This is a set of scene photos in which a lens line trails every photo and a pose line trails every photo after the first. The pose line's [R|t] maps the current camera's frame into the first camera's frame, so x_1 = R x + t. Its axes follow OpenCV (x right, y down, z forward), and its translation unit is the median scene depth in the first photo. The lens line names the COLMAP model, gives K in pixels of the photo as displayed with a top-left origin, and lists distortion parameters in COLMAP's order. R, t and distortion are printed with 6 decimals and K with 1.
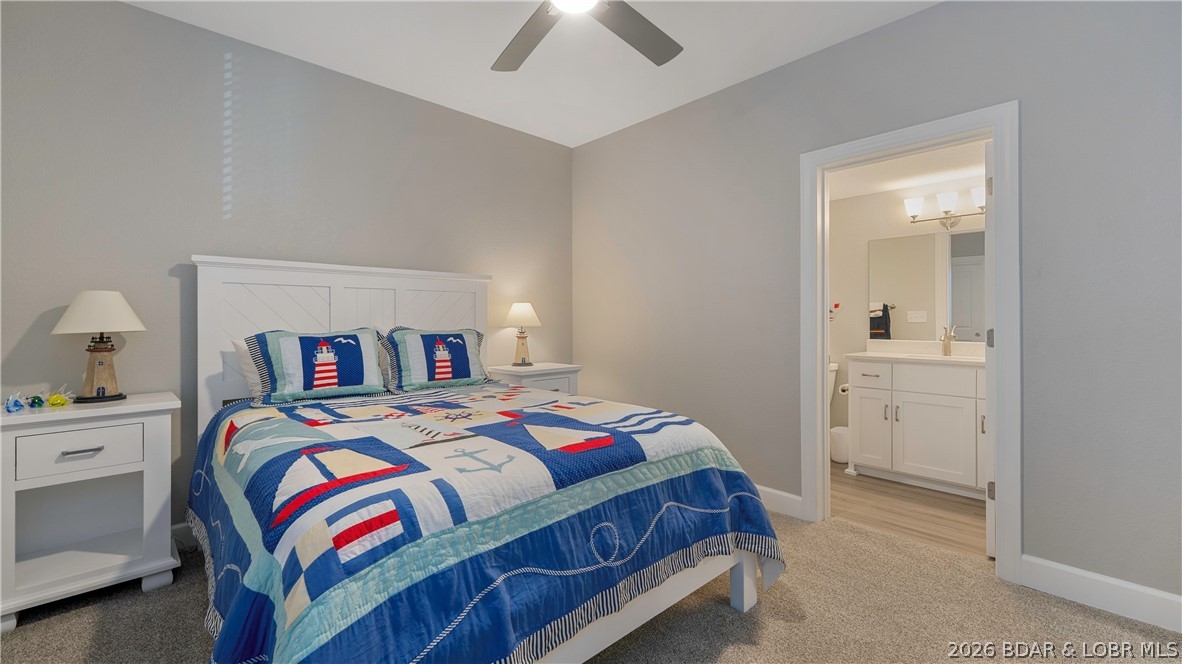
lens RADIAL K [[481.7, 0, 588.4], [0, 481.7, 319.4], [0, 0, 1]] dist [0.008718, 0.000046]
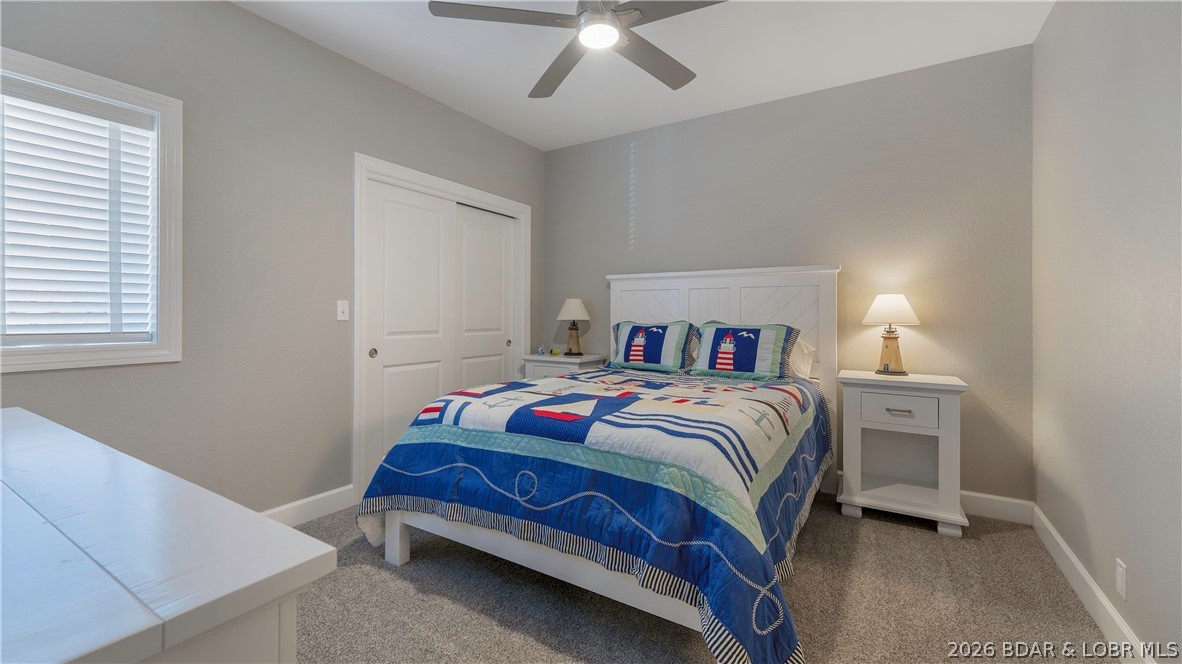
lens RADIAL K [[477.2, 0, 578.6], [0, 477.2, 334.9], [0, 0, 1]] dist [-0.000541, -0.000071]
pose [[0.259365, 0.044140, -0.964770, 0.745514], [-0.006996, 0.999015, 0.043826, 0.001674], [0.965754, -0.004618, 0.259418, 0.468287]]
